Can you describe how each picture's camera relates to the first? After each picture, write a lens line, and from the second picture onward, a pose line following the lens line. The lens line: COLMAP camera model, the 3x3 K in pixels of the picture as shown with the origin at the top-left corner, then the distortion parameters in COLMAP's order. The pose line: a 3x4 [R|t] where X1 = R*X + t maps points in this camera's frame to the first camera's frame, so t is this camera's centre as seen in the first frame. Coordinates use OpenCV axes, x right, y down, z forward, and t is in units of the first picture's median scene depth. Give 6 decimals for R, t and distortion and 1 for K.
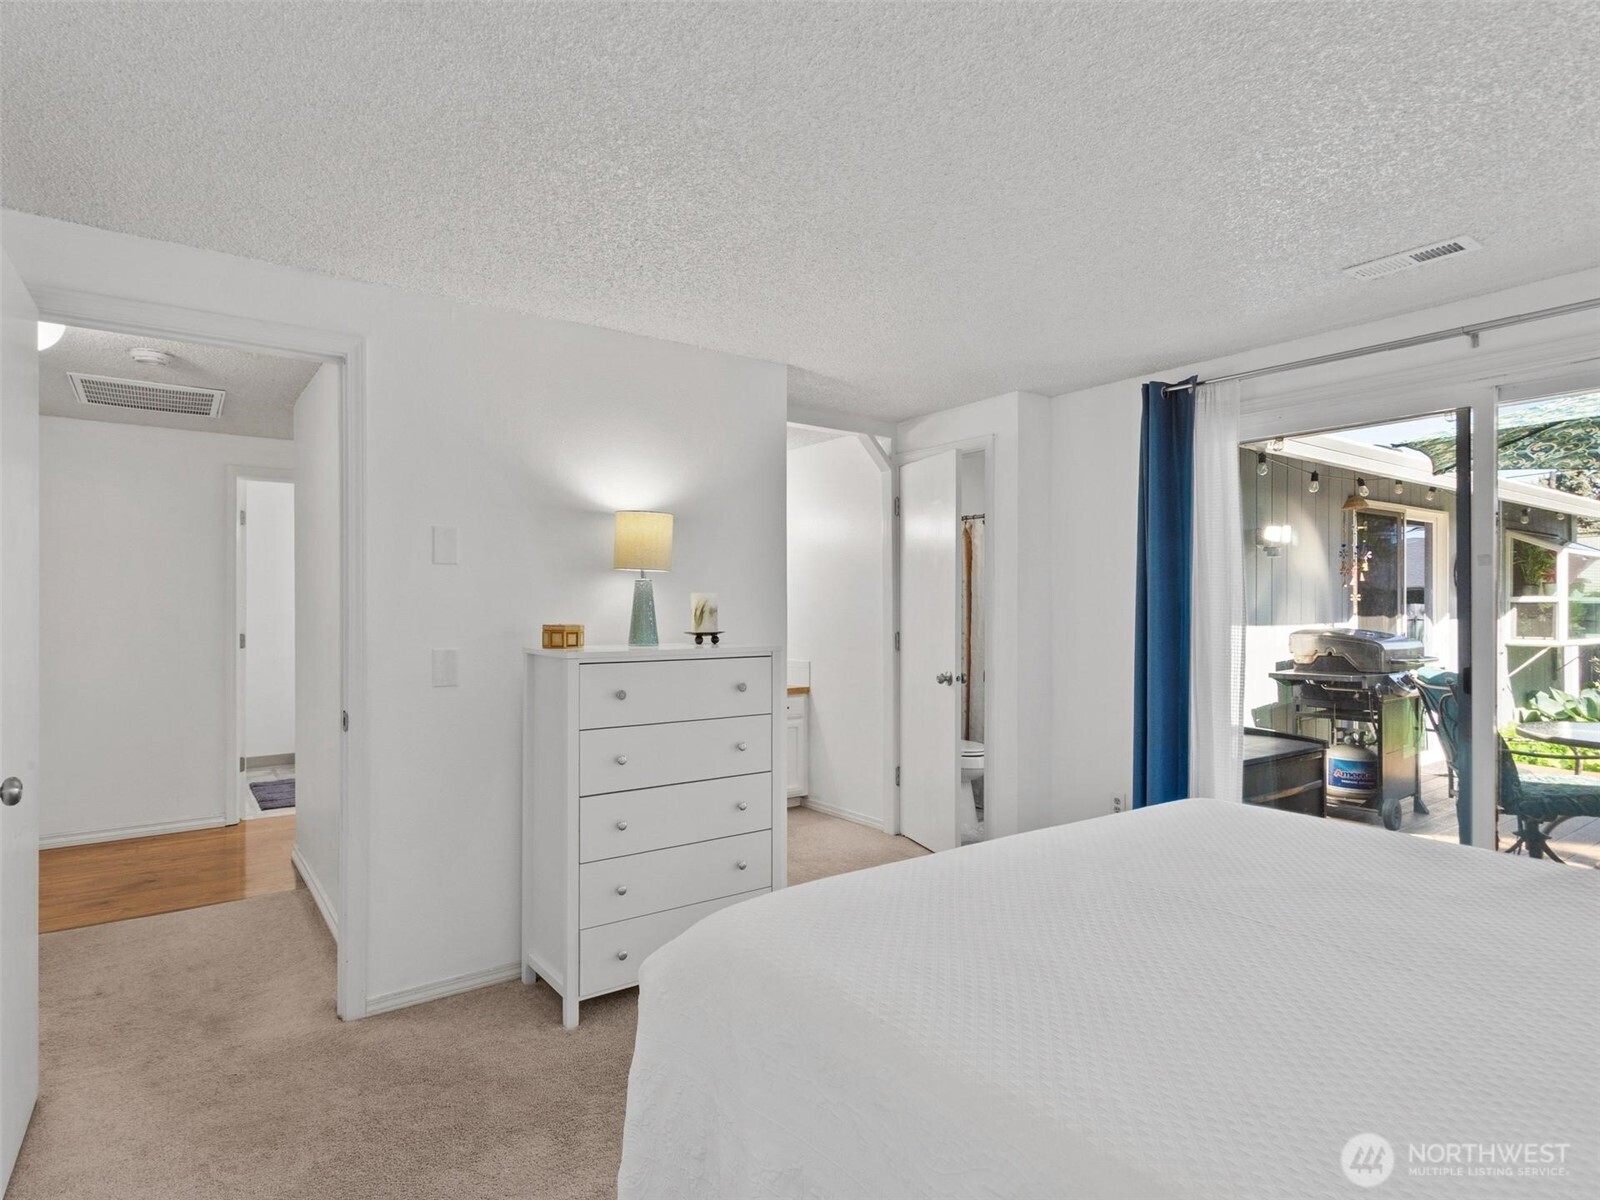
lens RADIAL K [[860.6, 0, 792.5], [0, 860.6, 601.6], [0, 0, 1]] dist [0.012381, 0.001268]
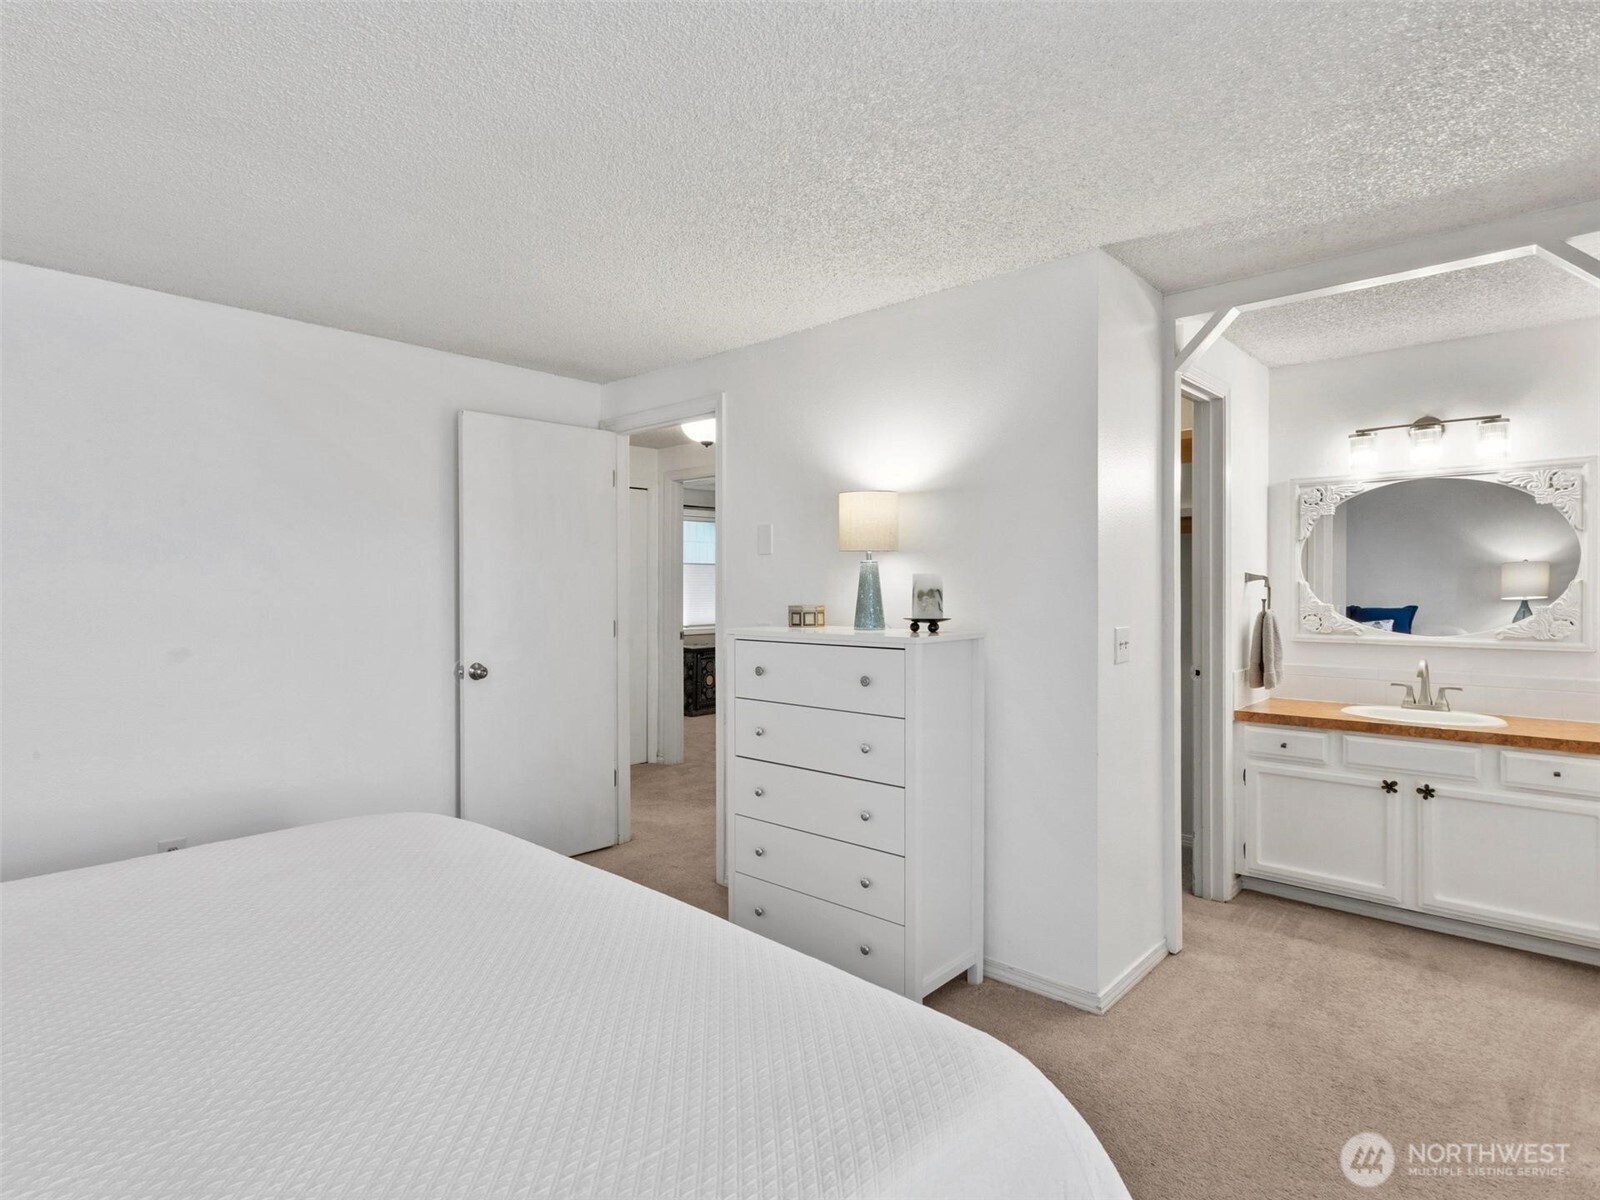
lens RADIAL K [[860.6, 0, 795.6], [0, 860.6, 605.0], [0, 0, 1]] dist [0.012381, 0.001268]
pose [[0.197425, -0.003148, -0.980313, 0.736824], [-0.018023, 0.999814, -0.006841, 0.031472], [0.980152, 0.019018, 0.197332, 0.726377]]
